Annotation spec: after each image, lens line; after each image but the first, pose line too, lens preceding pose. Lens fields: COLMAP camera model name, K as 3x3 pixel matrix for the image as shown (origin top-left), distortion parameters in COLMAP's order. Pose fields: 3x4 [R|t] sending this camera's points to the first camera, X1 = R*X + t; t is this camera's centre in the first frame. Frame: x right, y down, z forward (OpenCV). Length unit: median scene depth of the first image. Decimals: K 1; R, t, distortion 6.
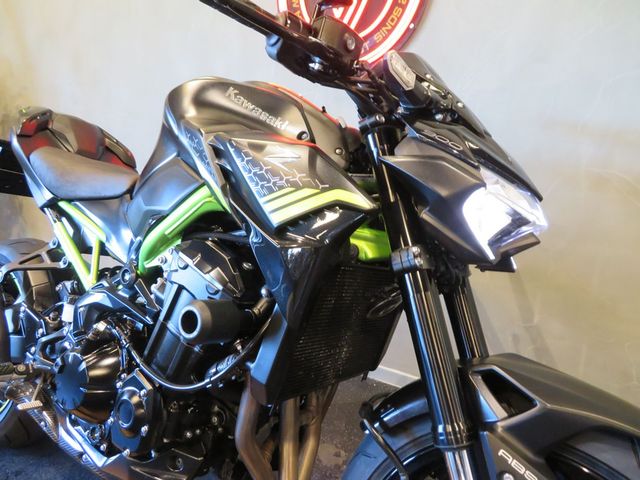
lens RADIAL K [[455.8, 0, 320.1], [0, 455.8, 238.4], [0, 0, 1]] dist [-0.008535, 0.000517]
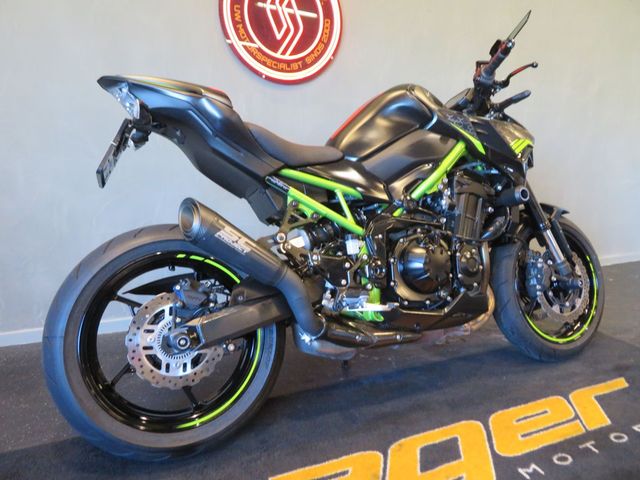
lens RADIAL K [[455.8, 0, 320.1], [0, 455.8, 238.4], [0, 0, 1]] dist [-0.008535, 0.000517]
pose [[0.526577, -0.162173, 0.834516, -2.450634], [0.187611, 0.979602, 0.071986, 0.034904], [-0.829168, 0.118658, 0.546261, 0.528207]]
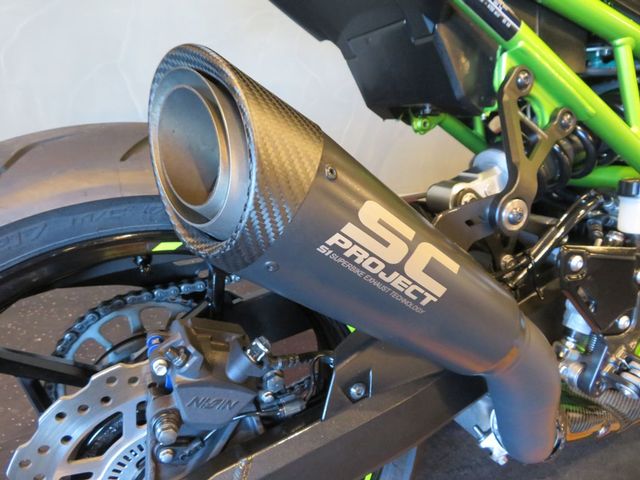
lens RADIAL K [[455.8, 0, 320.1], [0, 455.8, 238.4], [0, 0, 1]] dist [-0.008535, 0.000517]
pose [[0.544349, -0.395300, 0.739880, -1.590555], [0.115648, 0.908950, 0.400545, -0.068519], [-0.830849, -0.132471, 0.540501, 1.484811]]
